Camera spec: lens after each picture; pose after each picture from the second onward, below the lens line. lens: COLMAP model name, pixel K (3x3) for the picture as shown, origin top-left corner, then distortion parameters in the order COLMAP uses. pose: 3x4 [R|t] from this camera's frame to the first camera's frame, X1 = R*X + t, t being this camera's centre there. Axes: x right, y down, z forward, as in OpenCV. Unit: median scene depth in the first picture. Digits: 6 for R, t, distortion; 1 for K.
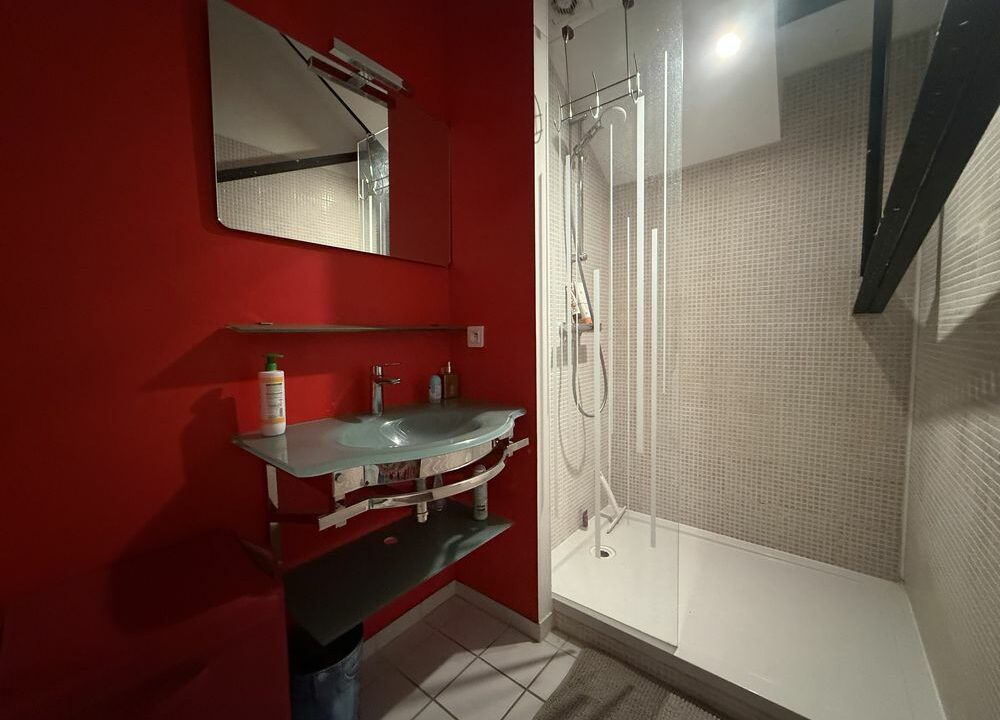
lens RADIAL K [[399.3, 0, 498.4], [0, 399.3, 357.4], [0, 0, 1]] dist [0.001243, 0.000182]
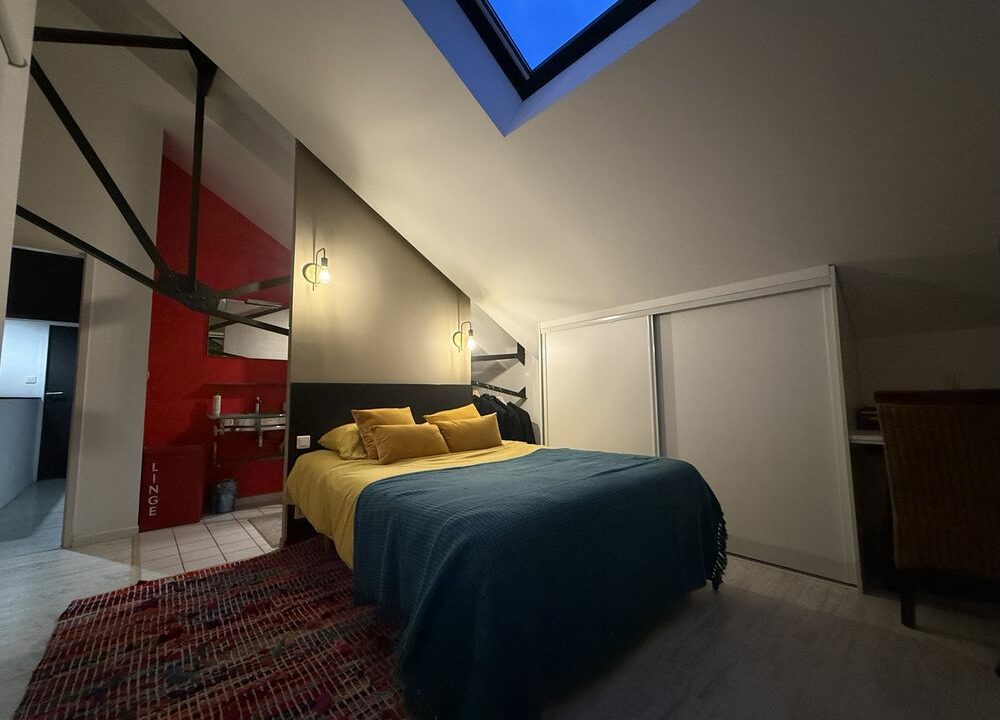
lens RADIAL K [[399.3, 0, 493.2], [0, 399.3, 361.5], [0, 0, 1]] dist [0.001243, 0.000182]
pose [[0.987007, -0.013592, -0.160102, 1.908251], [-0.010141, 0.989159, -0.146497, 0.178893], [0.160357, 0.146217, 0.976169, -1.668800]]
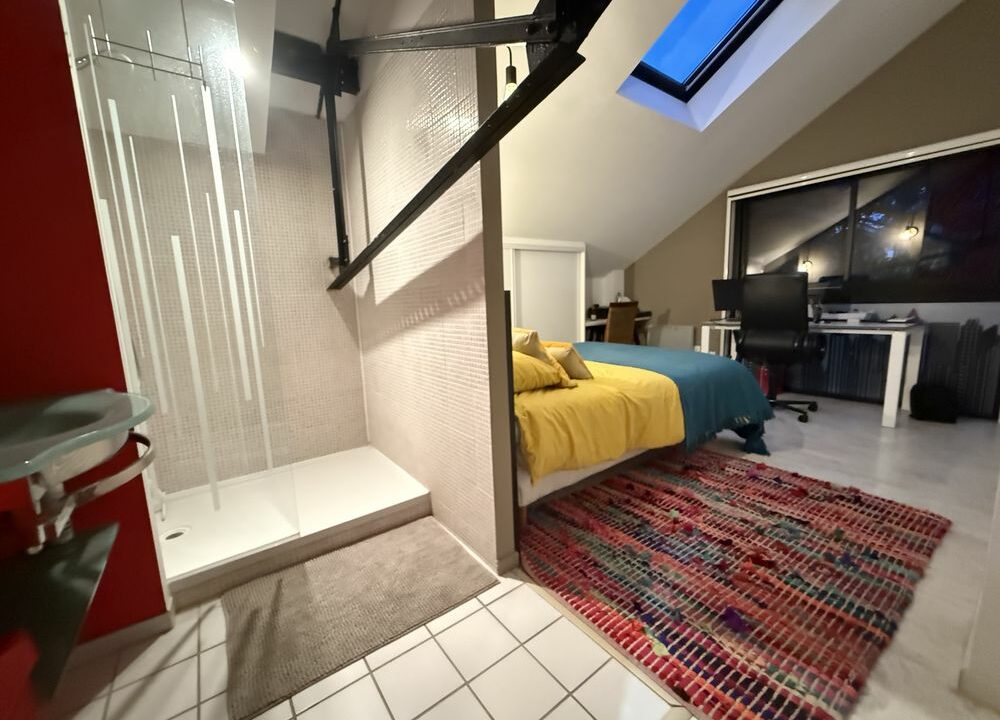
lens RADIAL K [[399.3, 0, 499.4], [0, 399.3, 361.4], [0, 0, 1]] dist [0.001243, 0.000182]
pose [[0.246140, -0.143631, 0.958533, -0.597293], [0.095613, 0.987733, 0.123454, 0.048165], [-0.964507, 0.061262, 0.256854, -0.037358]]
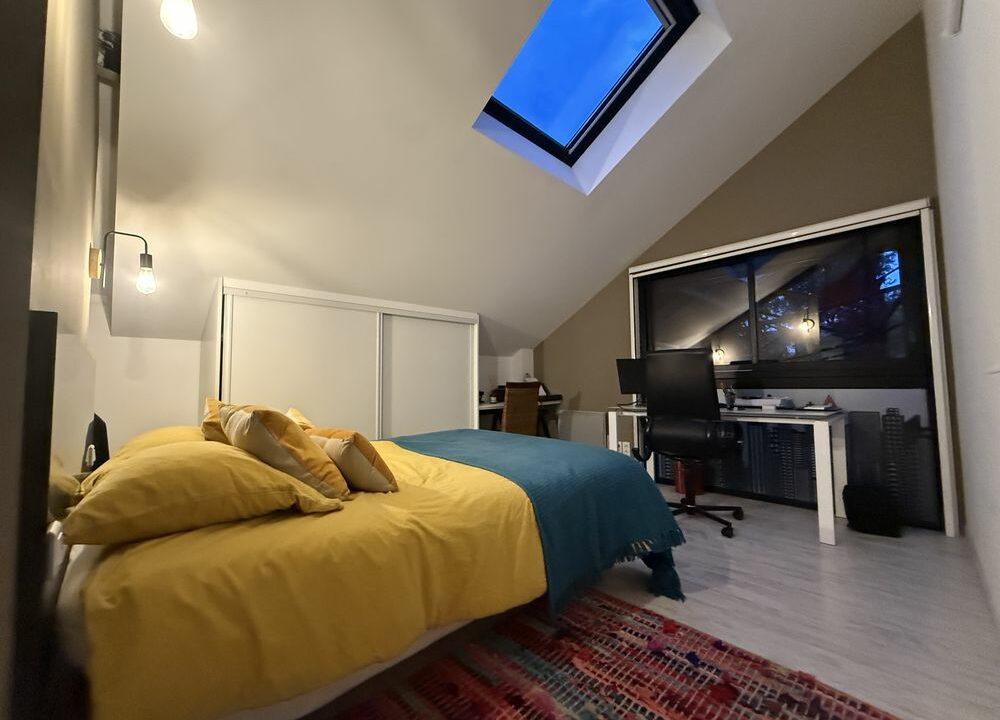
lens RADIAL K [[399.3, 0, 499.4], [0, 399.3, 361.8], [0, 0, 1]] dist [0.001243, 0.000182]
pose [[0.119355, 0.068092, 0.990514, 0.102243], [0.073534, 0.994299, -0.077213, 0.135845], [-0.990125, 0.082052, 0.113668, -0.397416]]
